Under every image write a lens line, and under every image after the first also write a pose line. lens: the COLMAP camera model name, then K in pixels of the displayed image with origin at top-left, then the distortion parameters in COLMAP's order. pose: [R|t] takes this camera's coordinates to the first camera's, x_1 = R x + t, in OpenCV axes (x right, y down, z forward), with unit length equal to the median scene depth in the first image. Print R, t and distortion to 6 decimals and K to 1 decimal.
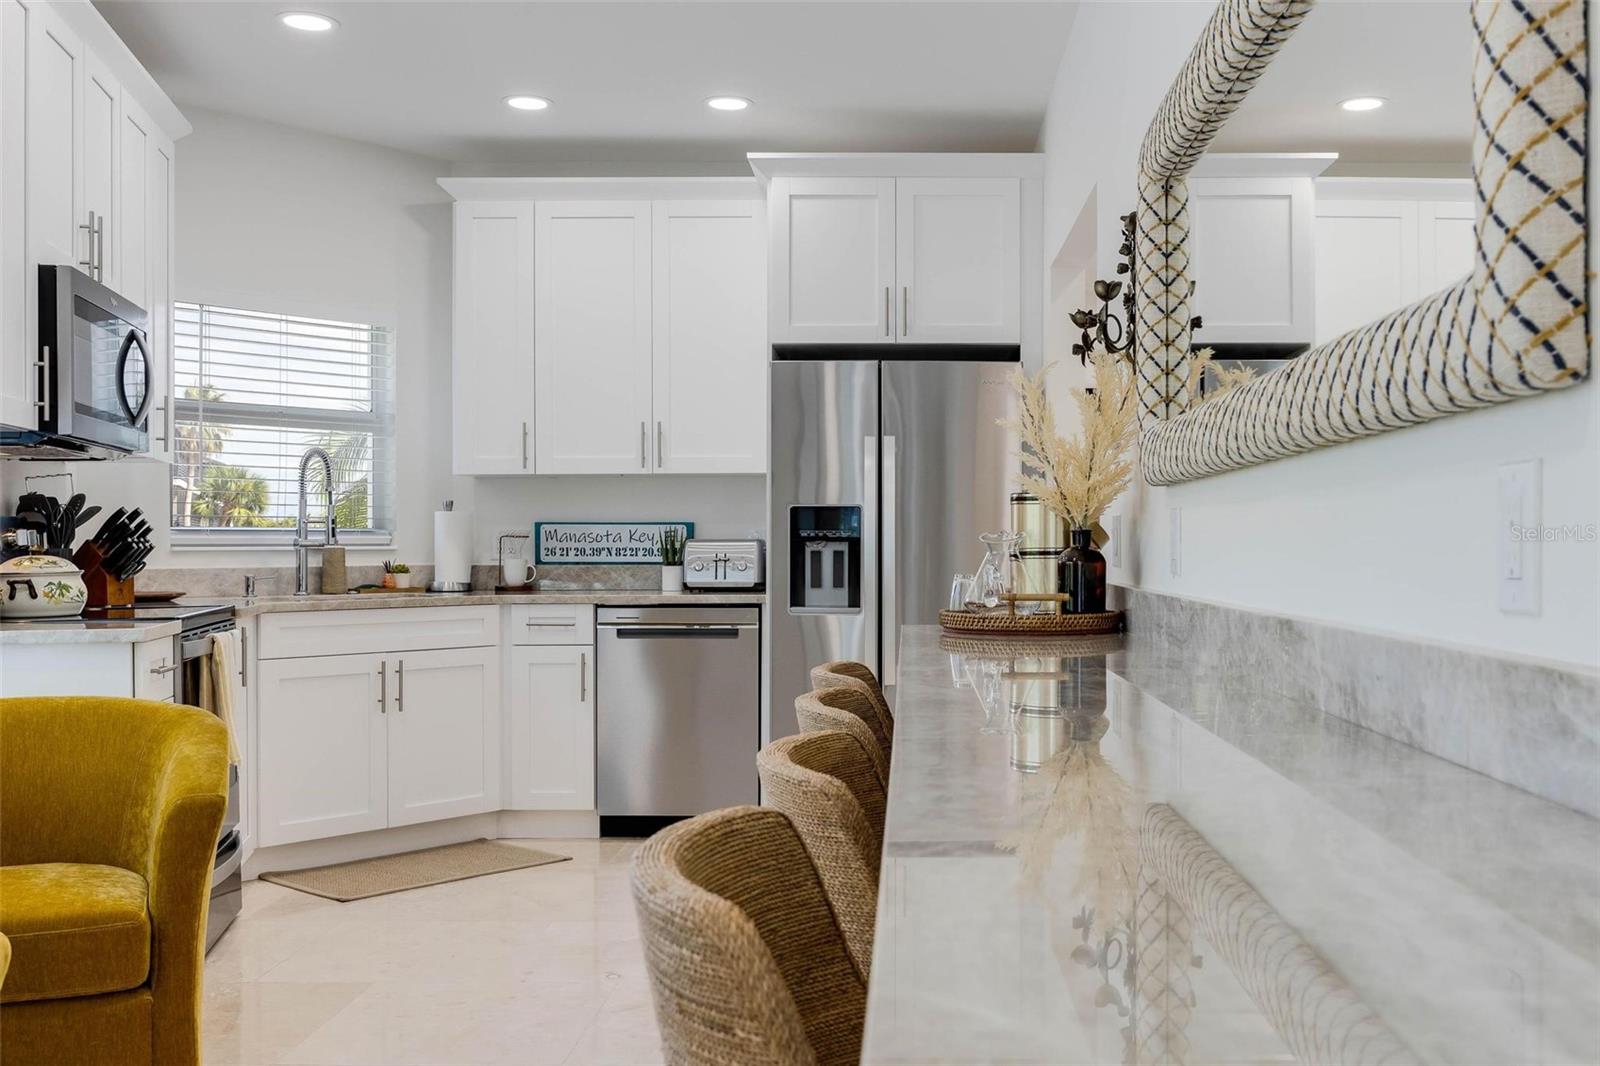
lens RADIAL K [[1500.3, 0, 948.6], [0, 1500.3, 559.8], [0, 0, 1]] dist [-0.084464, 0.000000]
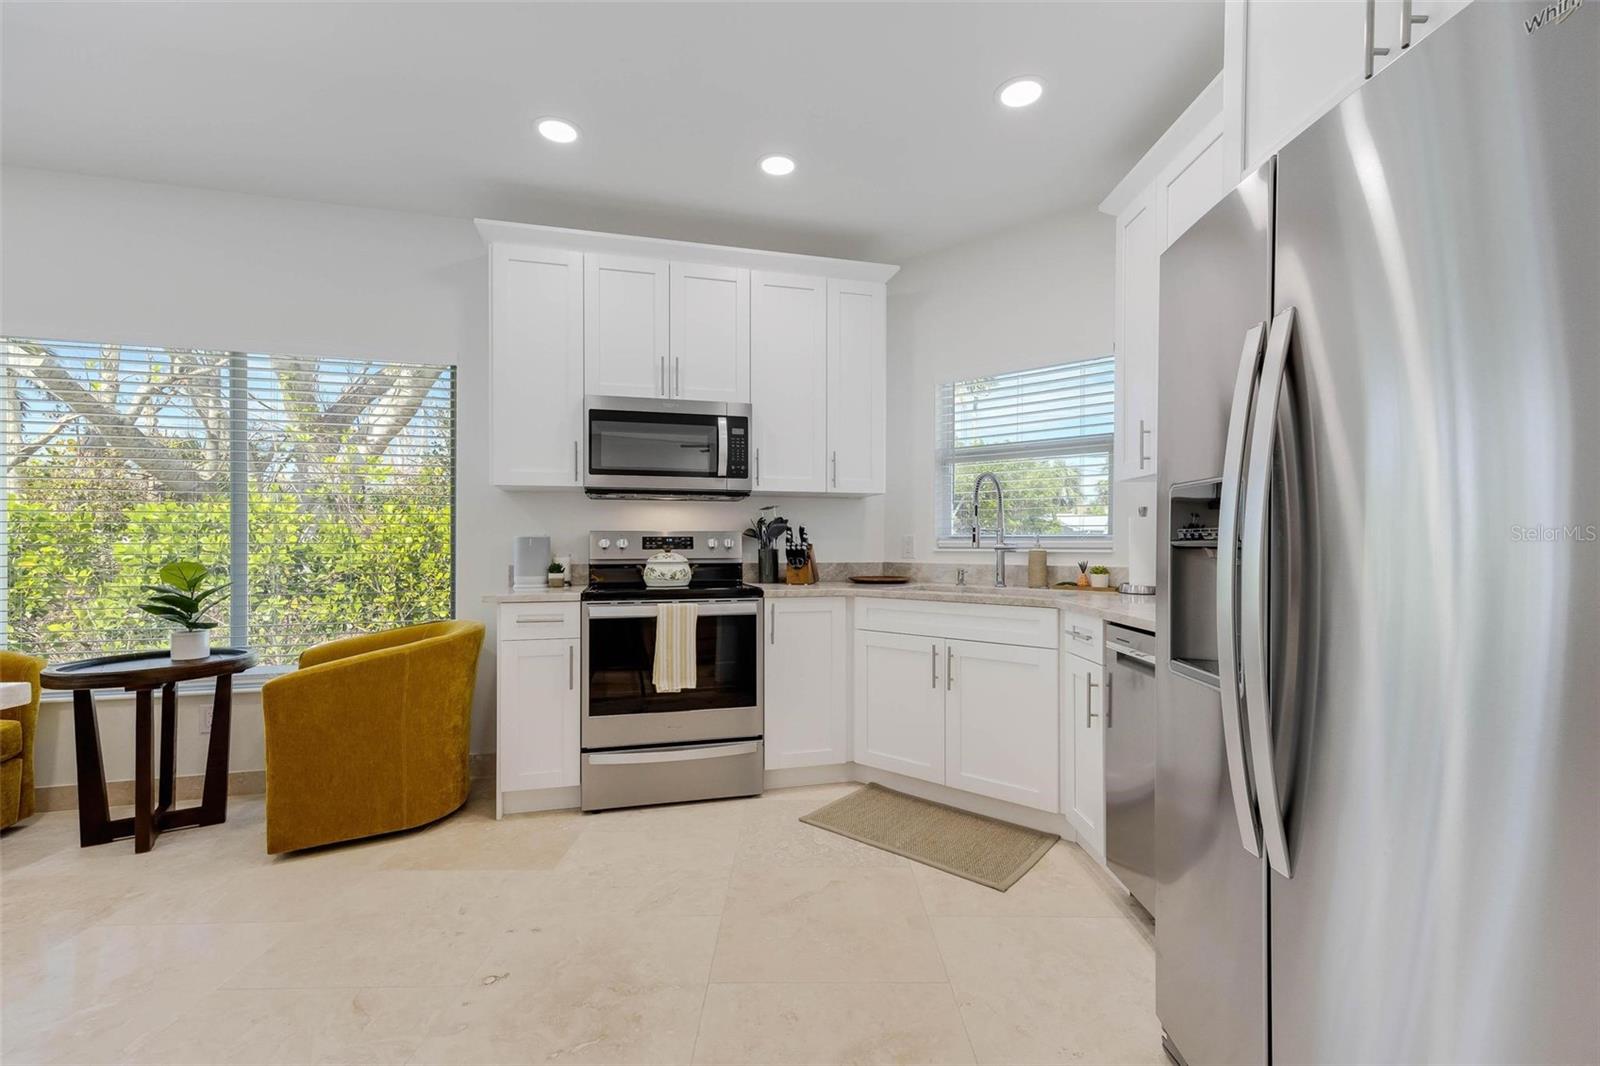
lens RADIAL K [[695.7, 0, 822.8], [0, 695.7, 544.3], [0, 0, 1]] dist [0.012350, -0.001387]
pose [[-0.017270, 0.003576, -0.999844, 0.174930], [-0.010919, 0.999933, 0.003765, -0.013817], [0.999791, 0.010983, -0.017230, 0.855375]]
